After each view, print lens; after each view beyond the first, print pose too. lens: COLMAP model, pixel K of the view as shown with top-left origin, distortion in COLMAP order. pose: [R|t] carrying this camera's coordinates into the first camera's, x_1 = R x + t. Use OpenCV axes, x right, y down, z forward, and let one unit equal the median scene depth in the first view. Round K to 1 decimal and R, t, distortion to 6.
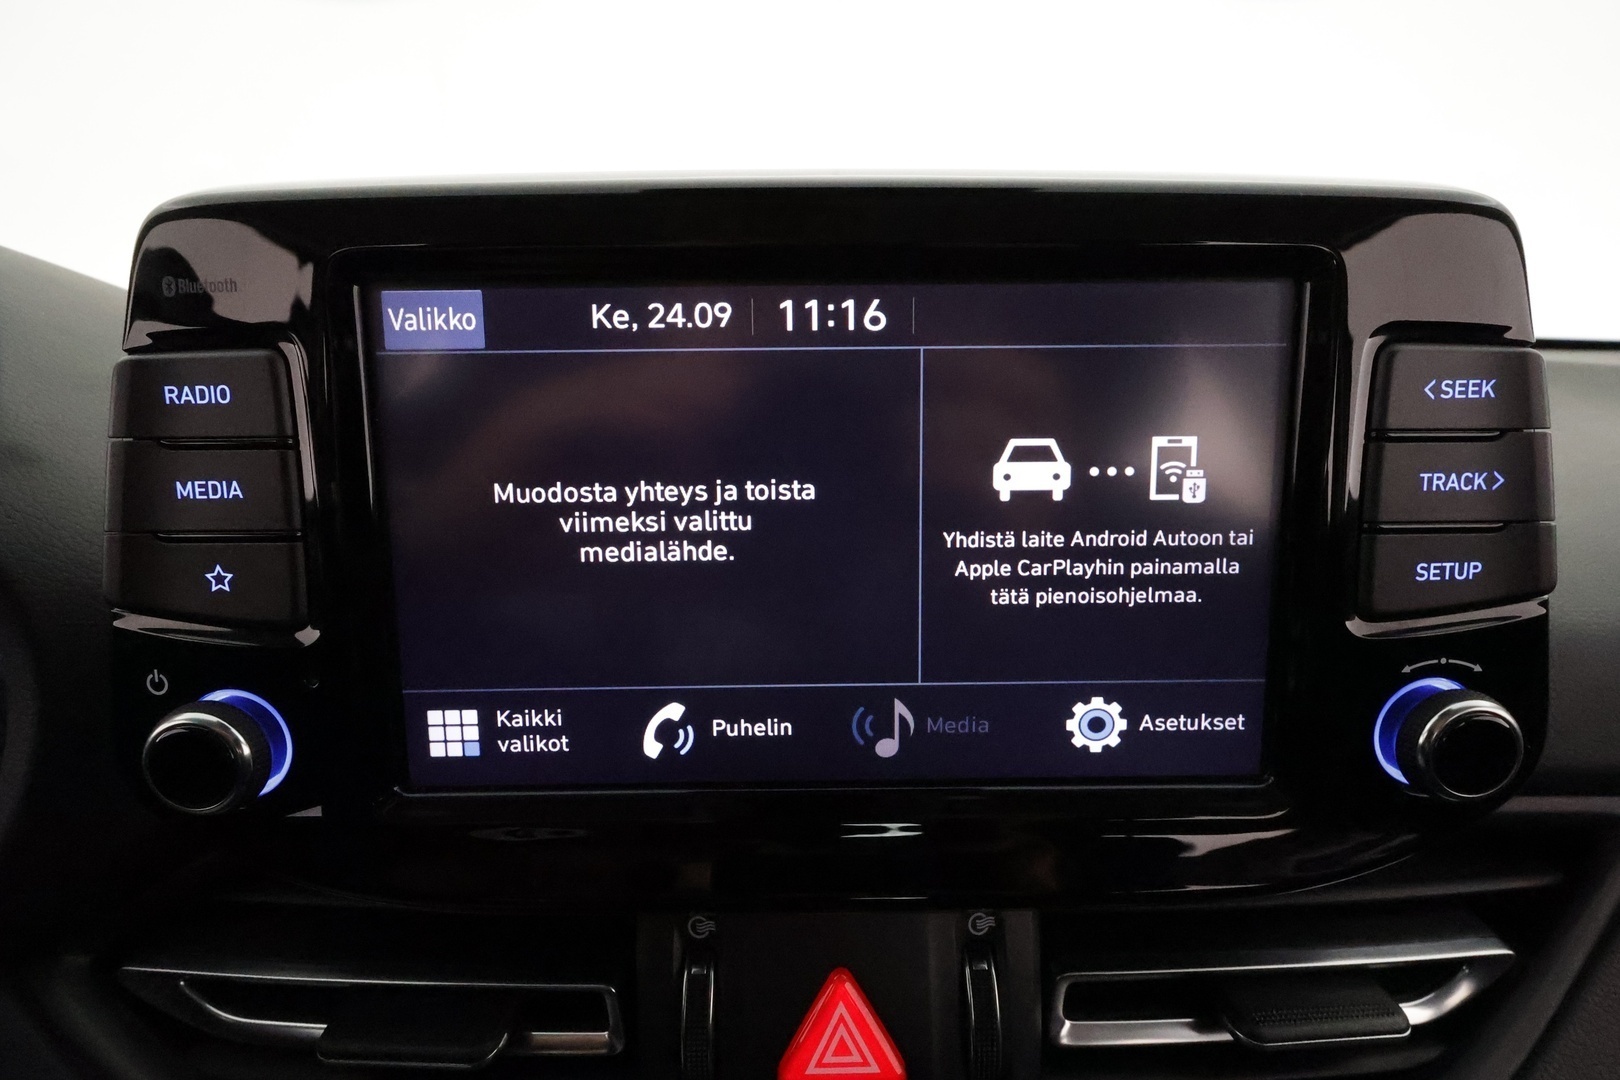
lens RADIAL K [[786.3, 0, 806.3], [0, 786.3, 536.0], [0, 0, 1]] dist [0.006081, -0.000065]
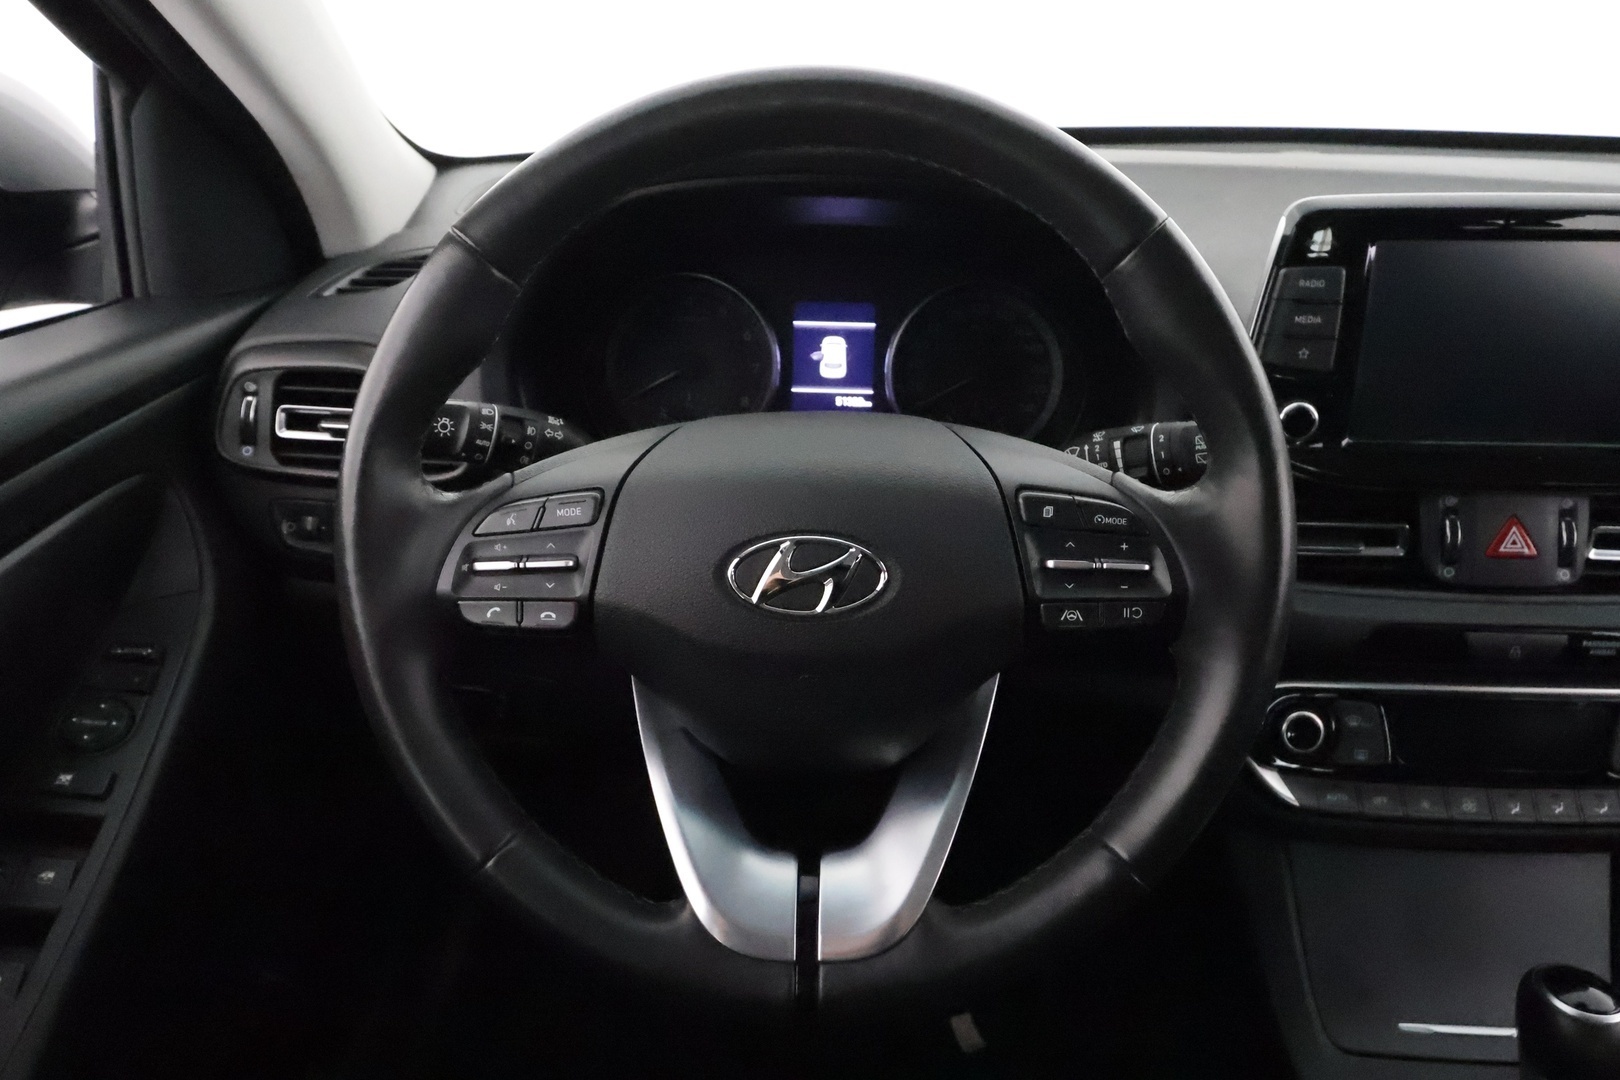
lens RADIAL K [[1210.3, 0, 810.8], [0, 1210.3, 548.9], [0, 0, 1]] dist [0.000170, -0.002100]
pose [[0.998028, 0.033586, -0.053025, -2.098666], [-0.023221, 0.982425, 0.185206, -0.014889], [0.058314, -0.183610, 0.981268, -3.116455]]
